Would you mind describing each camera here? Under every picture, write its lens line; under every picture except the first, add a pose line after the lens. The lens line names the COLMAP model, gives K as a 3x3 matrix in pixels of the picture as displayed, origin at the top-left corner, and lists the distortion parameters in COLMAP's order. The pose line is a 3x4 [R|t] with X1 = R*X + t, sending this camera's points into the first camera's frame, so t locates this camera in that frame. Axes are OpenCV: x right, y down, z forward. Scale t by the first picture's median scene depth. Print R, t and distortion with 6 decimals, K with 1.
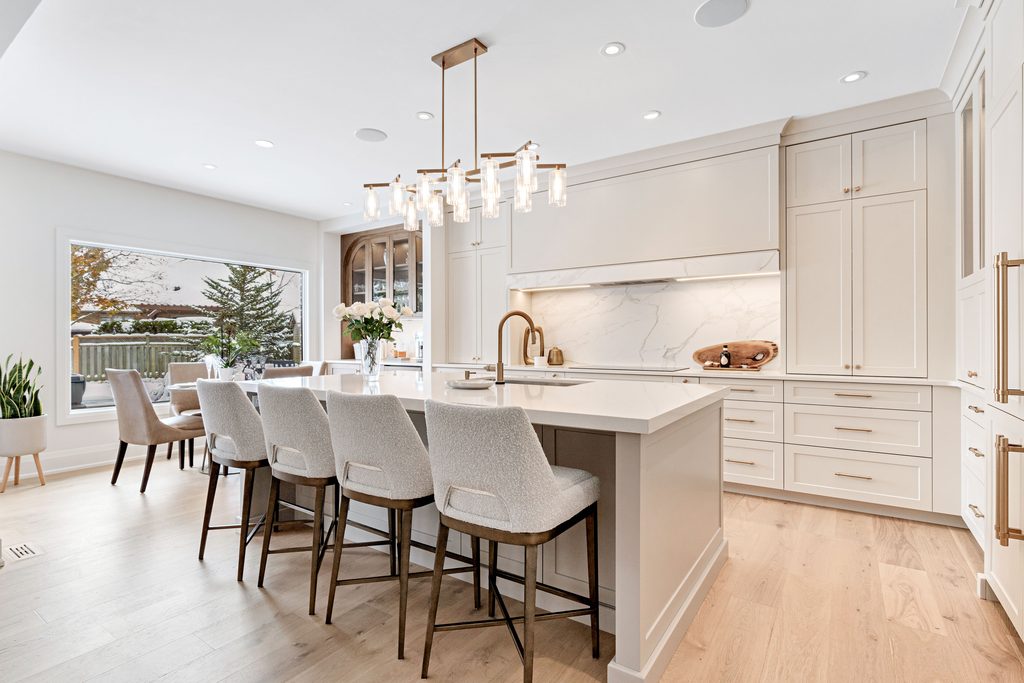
lens RADIAL K [[485.9, 0, 499.7], [0, 485.9, 339.5], [0, 0, 1]] dist [0.001054, 0.000531]
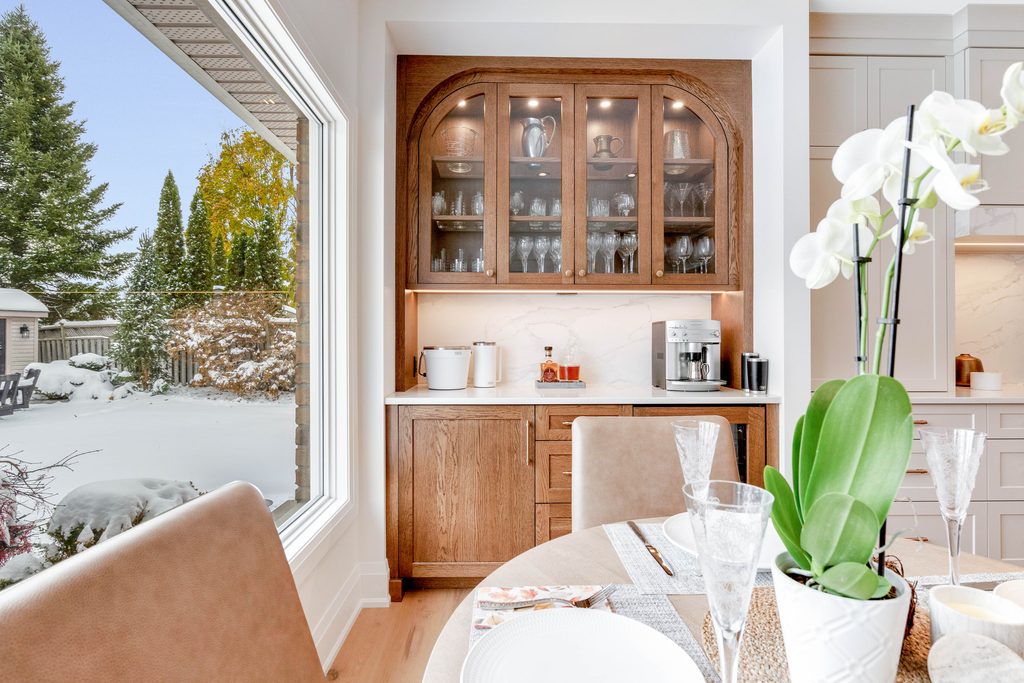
lens RADIAL K [[490.0, 0, 512.0], [0, 490.0, 341.5], [0, 0, 1]] dist [-0.006588, 0.000770]
pose [[0.800495, 0.004242, 0.599325, -0.766128], [-0.005757, 0.999983, 0.000611, 0.003811], [-0.599312, -0.003940, 0.800506, 1.048437]]
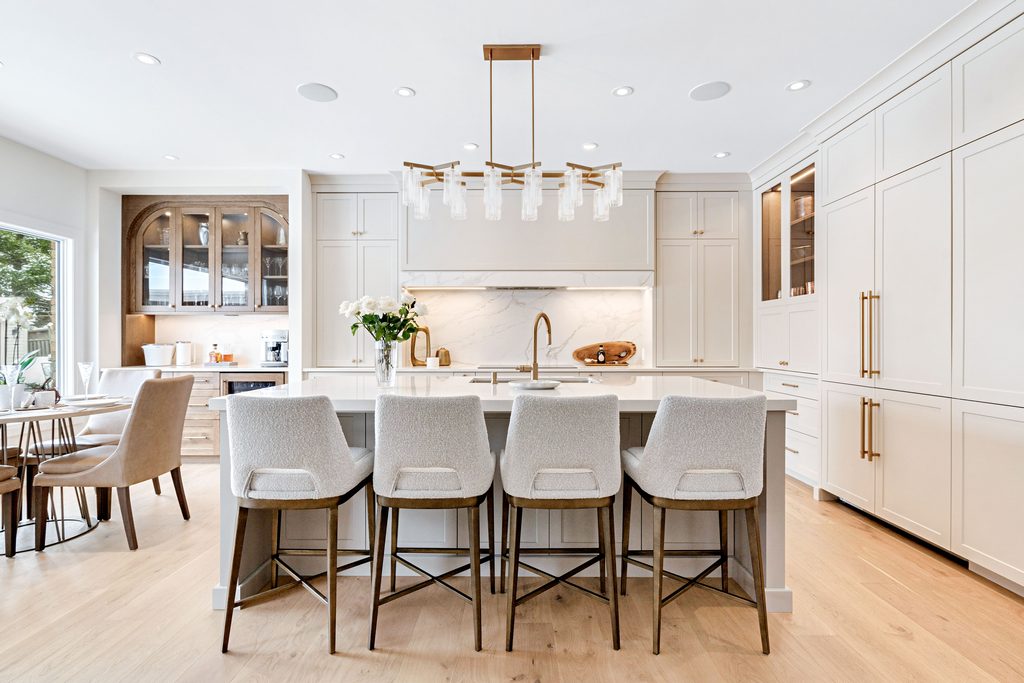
lens RADIAL K [[497.8, 0, 500.4], [0, 497.8, 341.8], [0, 0, 1]] dist [-0.000239, 0.000353]
pose [[0.830297, -0.000679, 0.557321, -0.432346], [-0.002337, 0.999986, 0.004701, -0.001969], [-0.557316, -0.005206, 0.830284, 0.112277]]
